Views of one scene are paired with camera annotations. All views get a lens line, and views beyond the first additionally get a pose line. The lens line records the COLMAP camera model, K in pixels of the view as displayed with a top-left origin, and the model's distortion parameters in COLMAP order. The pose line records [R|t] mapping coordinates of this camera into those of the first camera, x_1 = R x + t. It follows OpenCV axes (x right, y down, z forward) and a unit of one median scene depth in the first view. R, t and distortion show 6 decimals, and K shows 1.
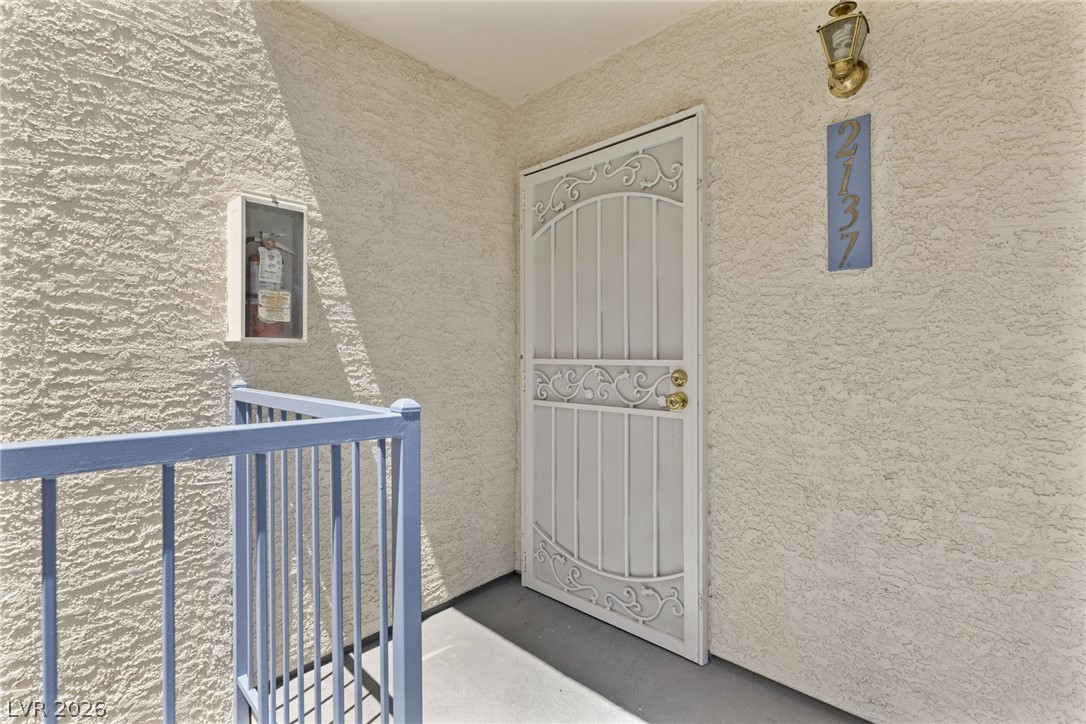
lens RADIAL K [[532.8, 0, 543.8], [0, 532.8, 359.1], [0, 0, 1]] dist [0.000714, -0.000073]
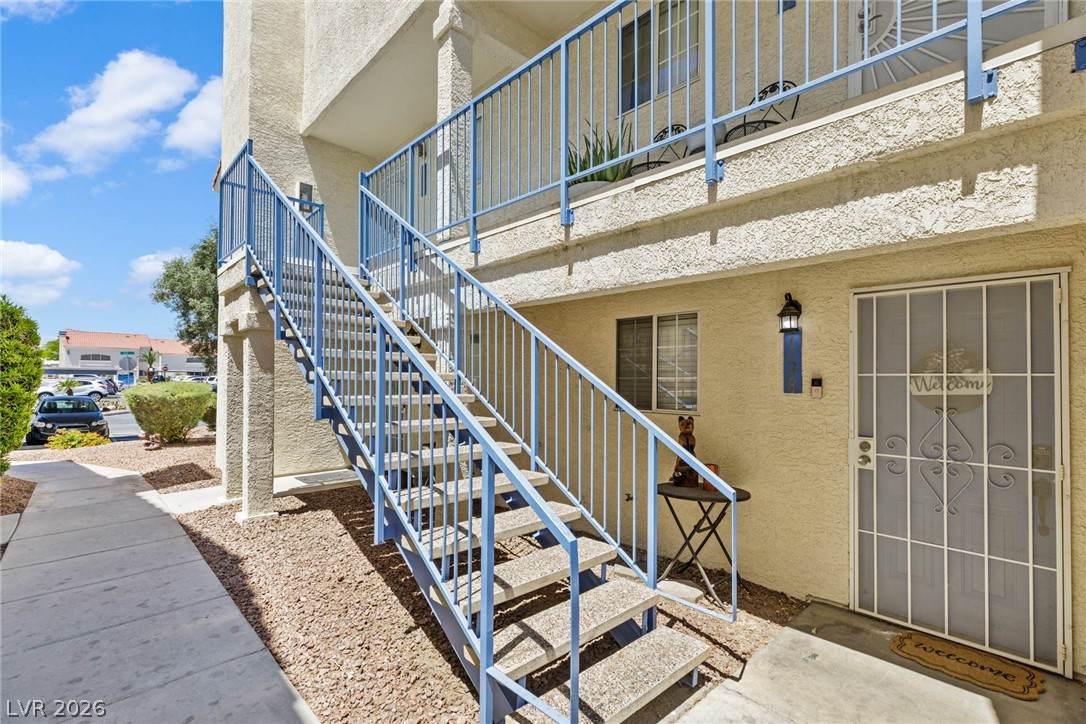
lens RADIAL K [[498.0, 0, 542.5], [0, 498.0, 369.5], [0, 0, 1]] dist [0.001624, -0.000631]
pose [[0.999281, 0.007504, -0.037158, 1.500016], [-0.008192, 0.999798, -0.018380, 1.213456], [0.037012, 0.018671, 0.999140, -2.805749]]
